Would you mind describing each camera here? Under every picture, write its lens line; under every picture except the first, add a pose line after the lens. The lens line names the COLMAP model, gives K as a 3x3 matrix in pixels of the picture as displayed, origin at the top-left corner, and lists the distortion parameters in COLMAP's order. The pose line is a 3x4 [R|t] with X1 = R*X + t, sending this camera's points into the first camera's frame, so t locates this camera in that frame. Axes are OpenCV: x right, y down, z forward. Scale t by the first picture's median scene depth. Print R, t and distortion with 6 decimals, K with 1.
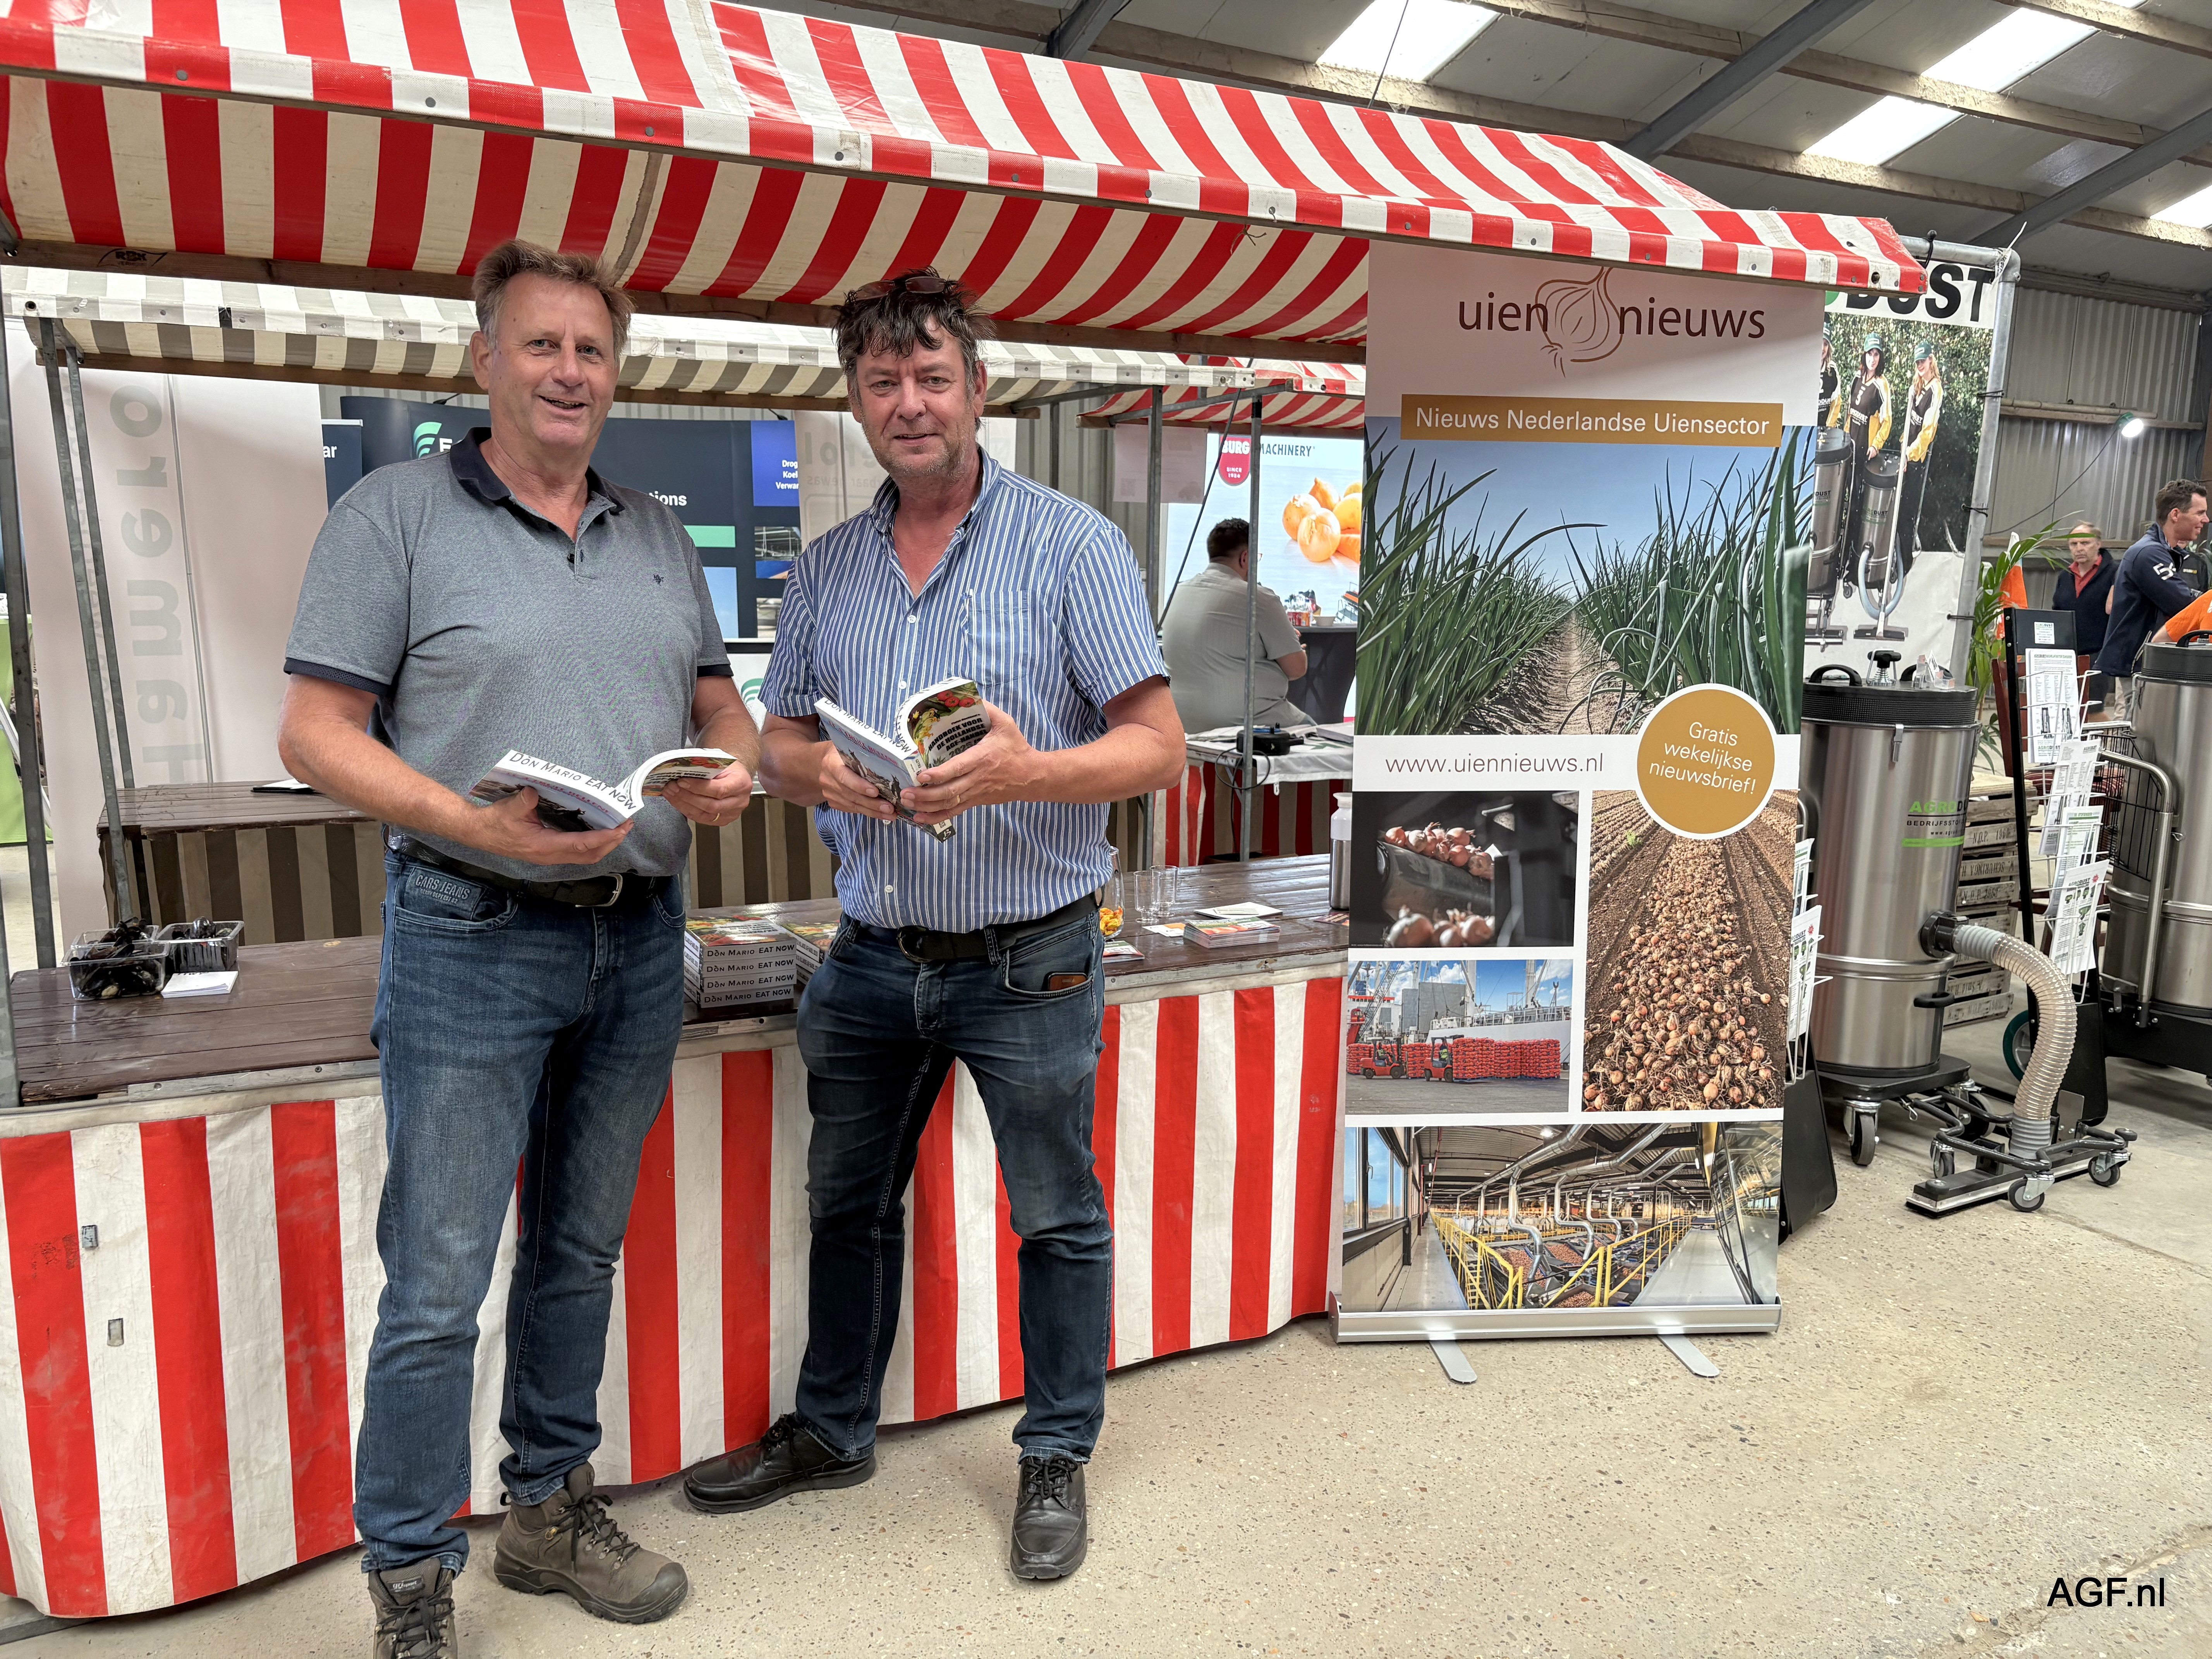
lens RADIAL K [[1705.4, 0, 1108.5], [0, 1705.4, 852.7], [0, 0, 1]] dist [0.011534, -0.001843]
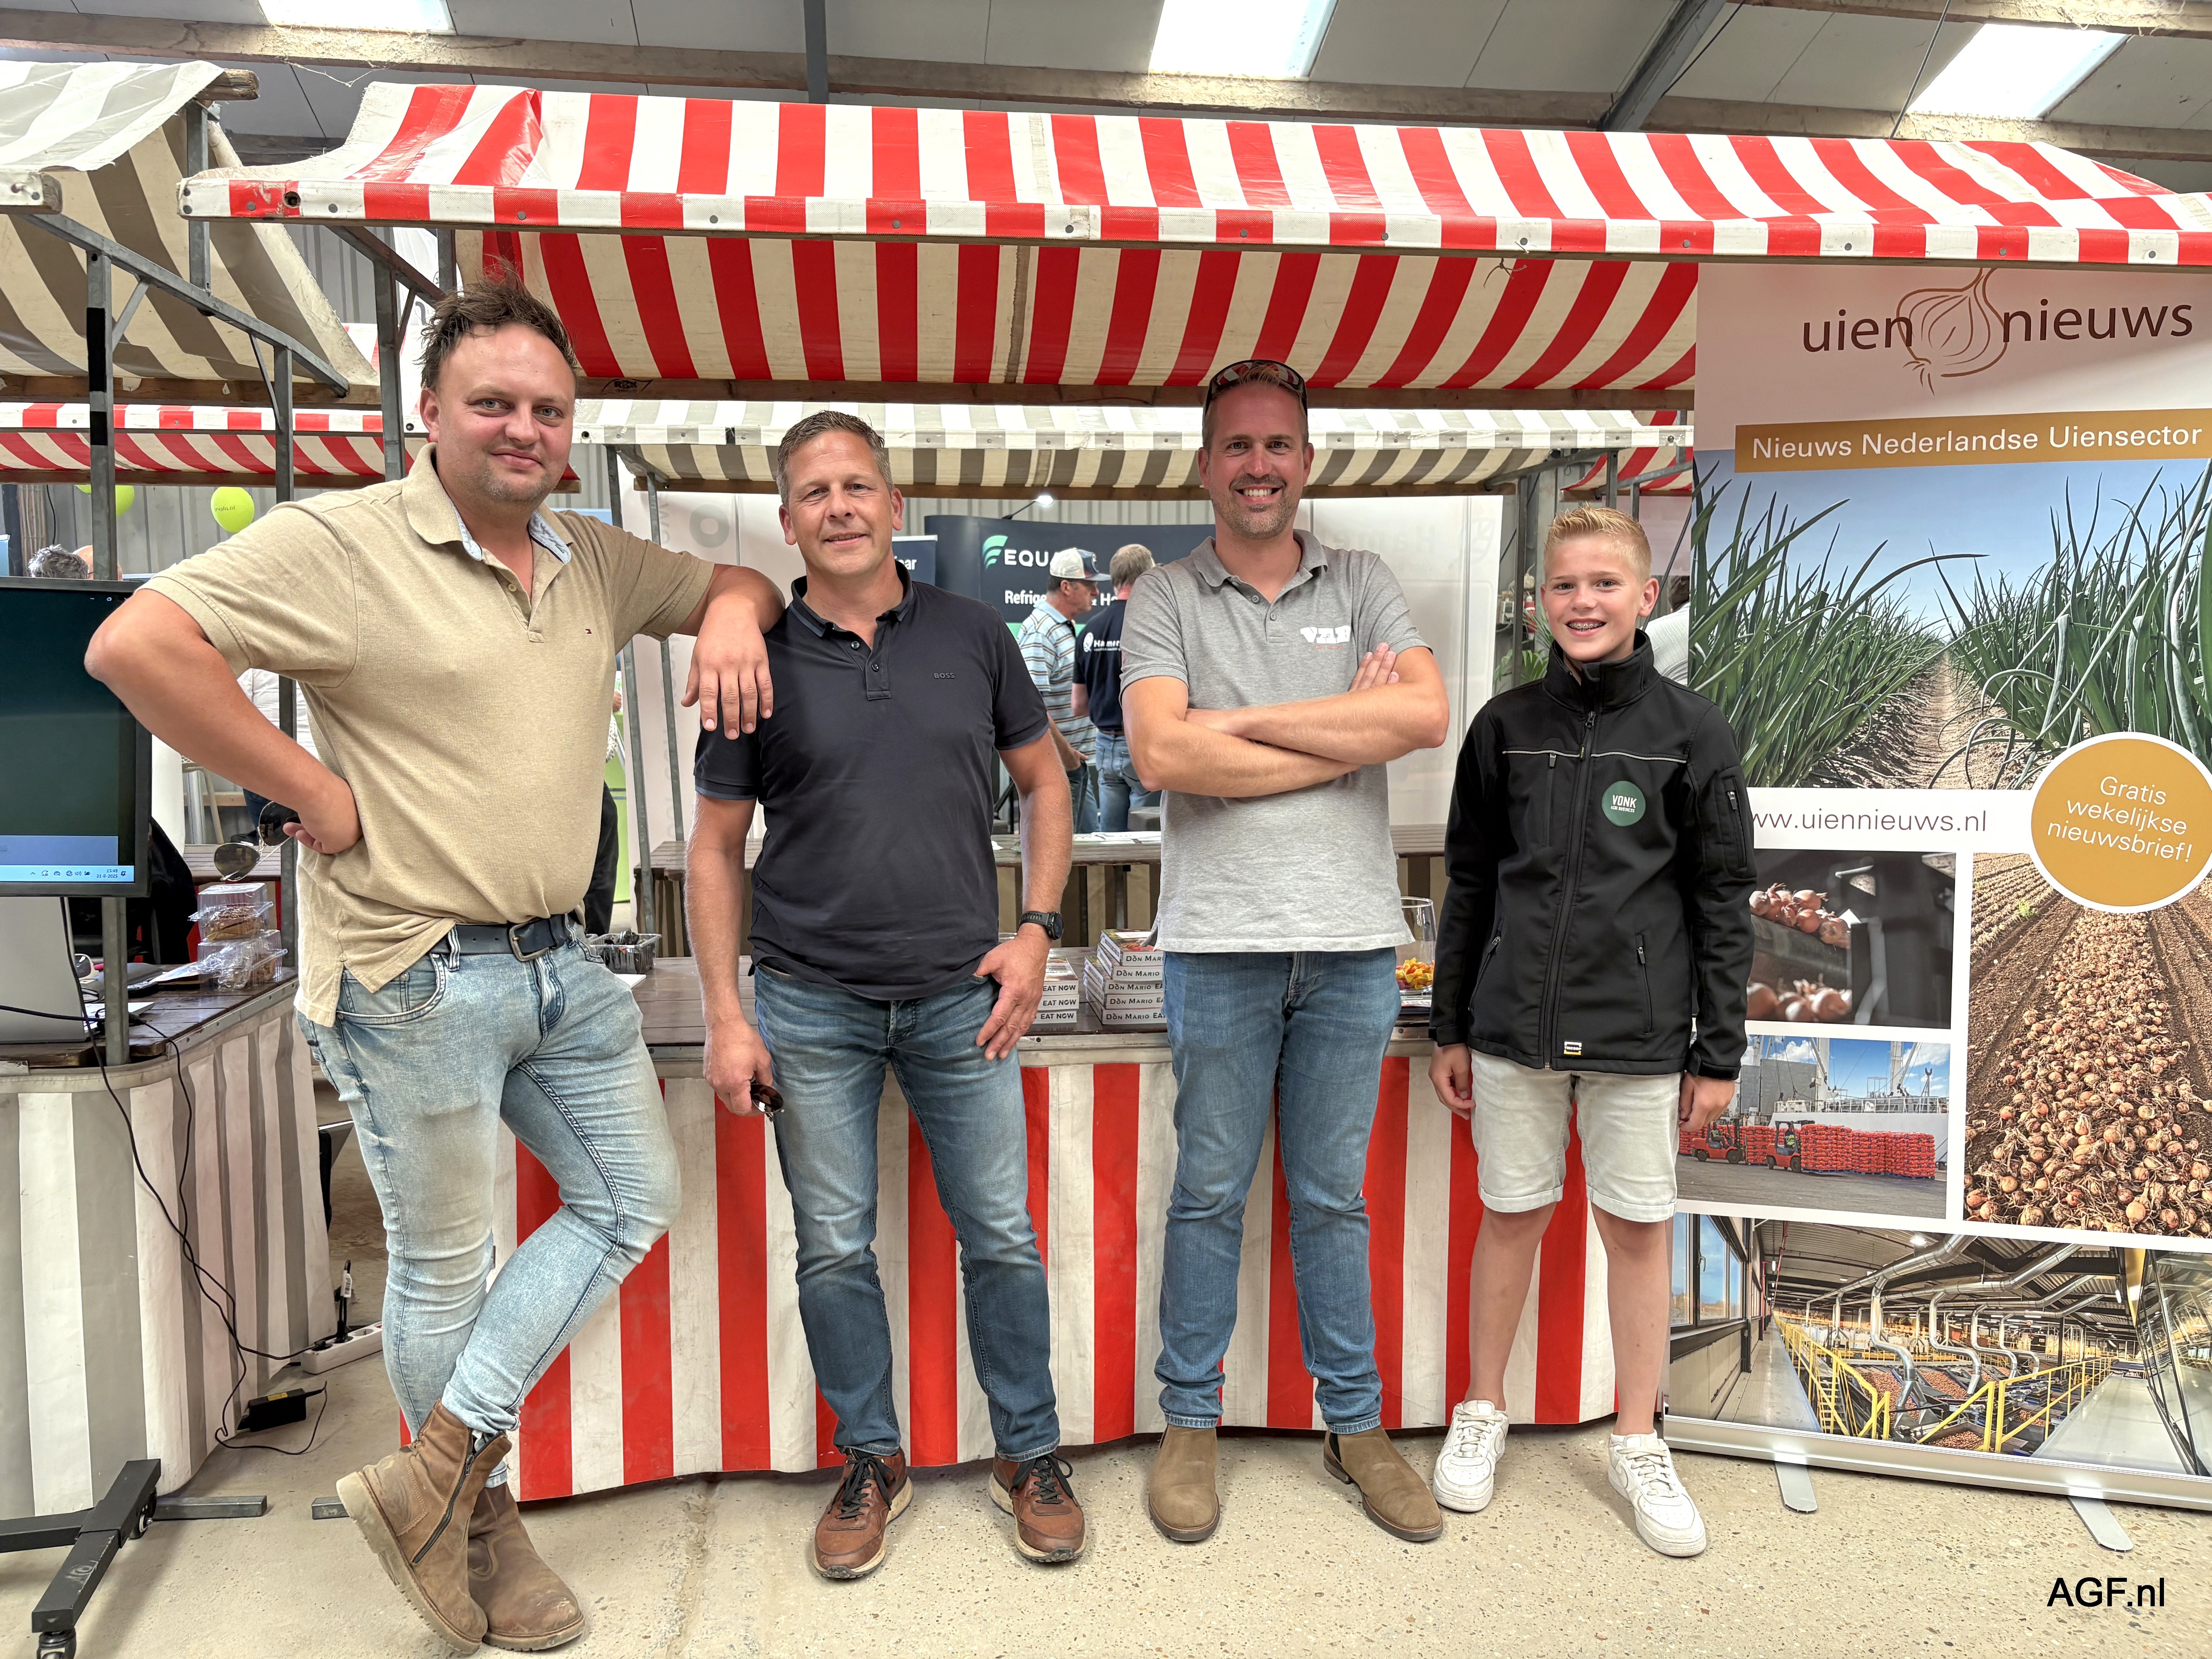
lens RADIAL K [[1687.8, 0, 1108.6], [0, 1687.8, 847.7], [0, 0, 1]] dist [0.086195, -0.106521]
pose [[0.937730, 0.021295, -0.346712, 0.167992], [-0.043541, 0.997453, -0.056501, 0.030154], [0.344626, 0.068079, 0.936268, 0.013384]]
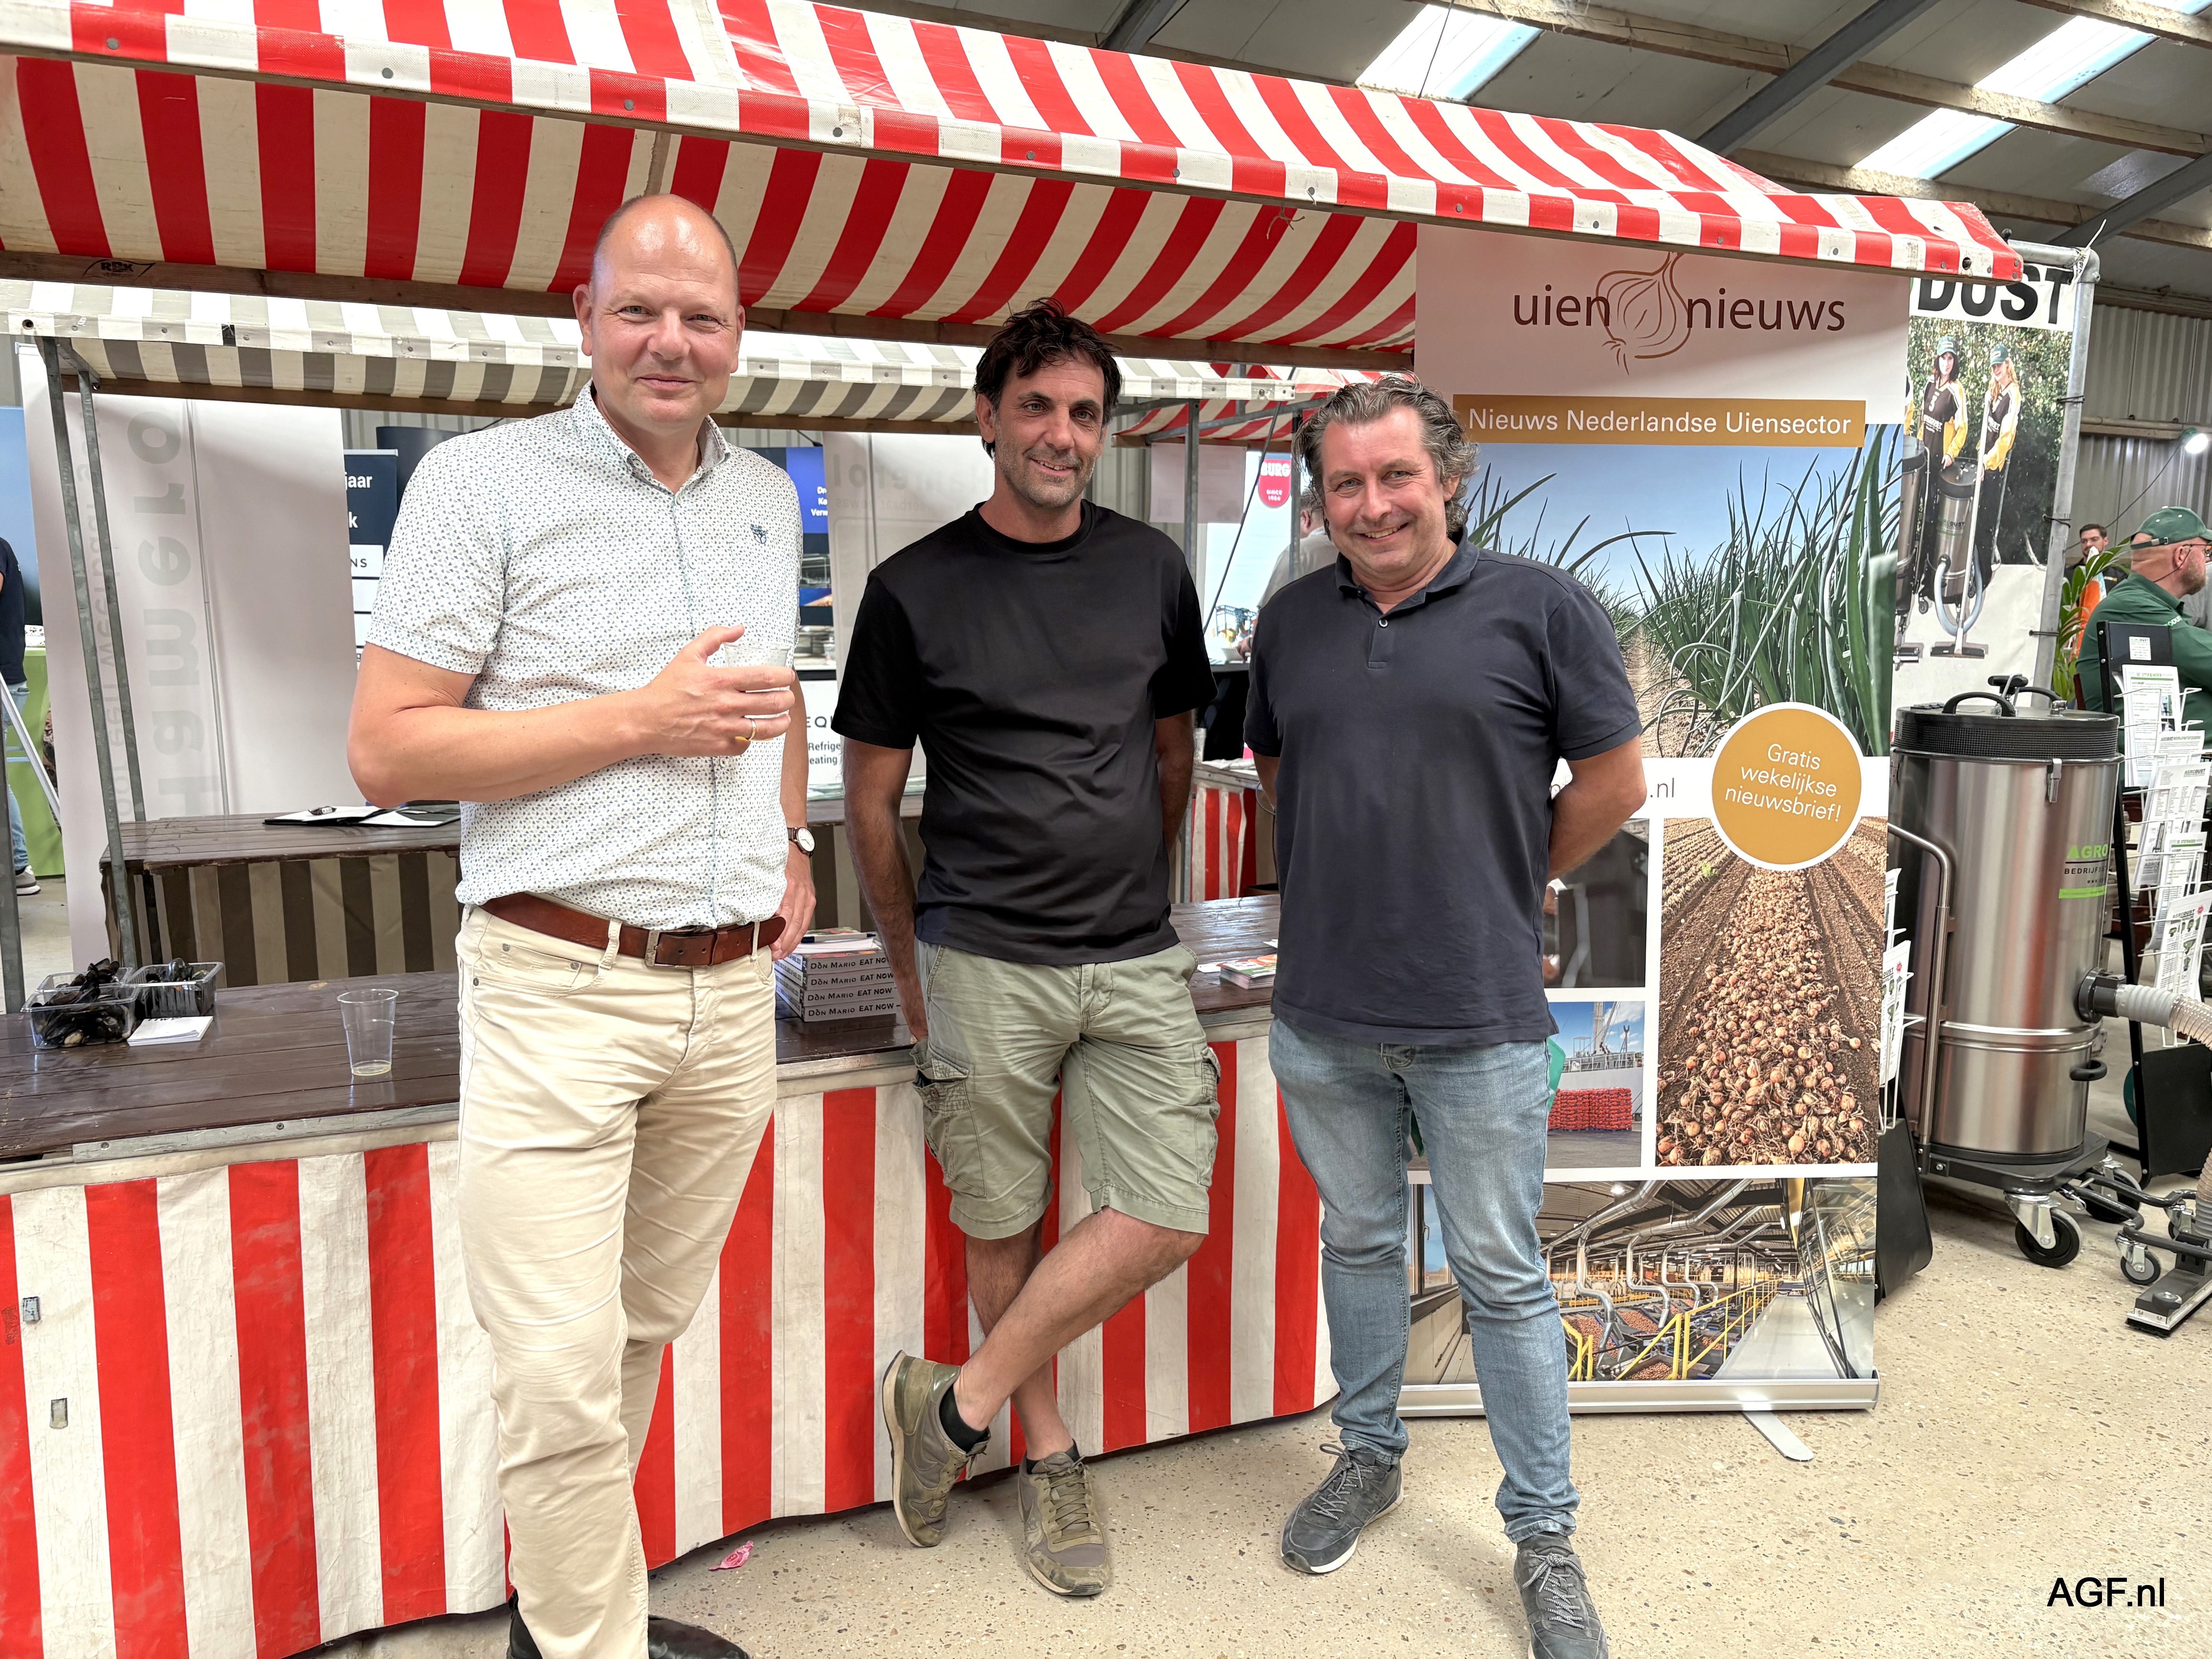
lens RADIAL K [[1700.4, 0, 1106.0], [0, 1700.4, 829.5], [0, 0, 1]] dist [-0.007878, 0.048468]
pose [[0.999620, -0.003740, -0.027295, 0.006492], [0.002928, 0.999554, -0.029724, -0.003730], [0.027394, 0.029633, 0.999185, 0.069822]]
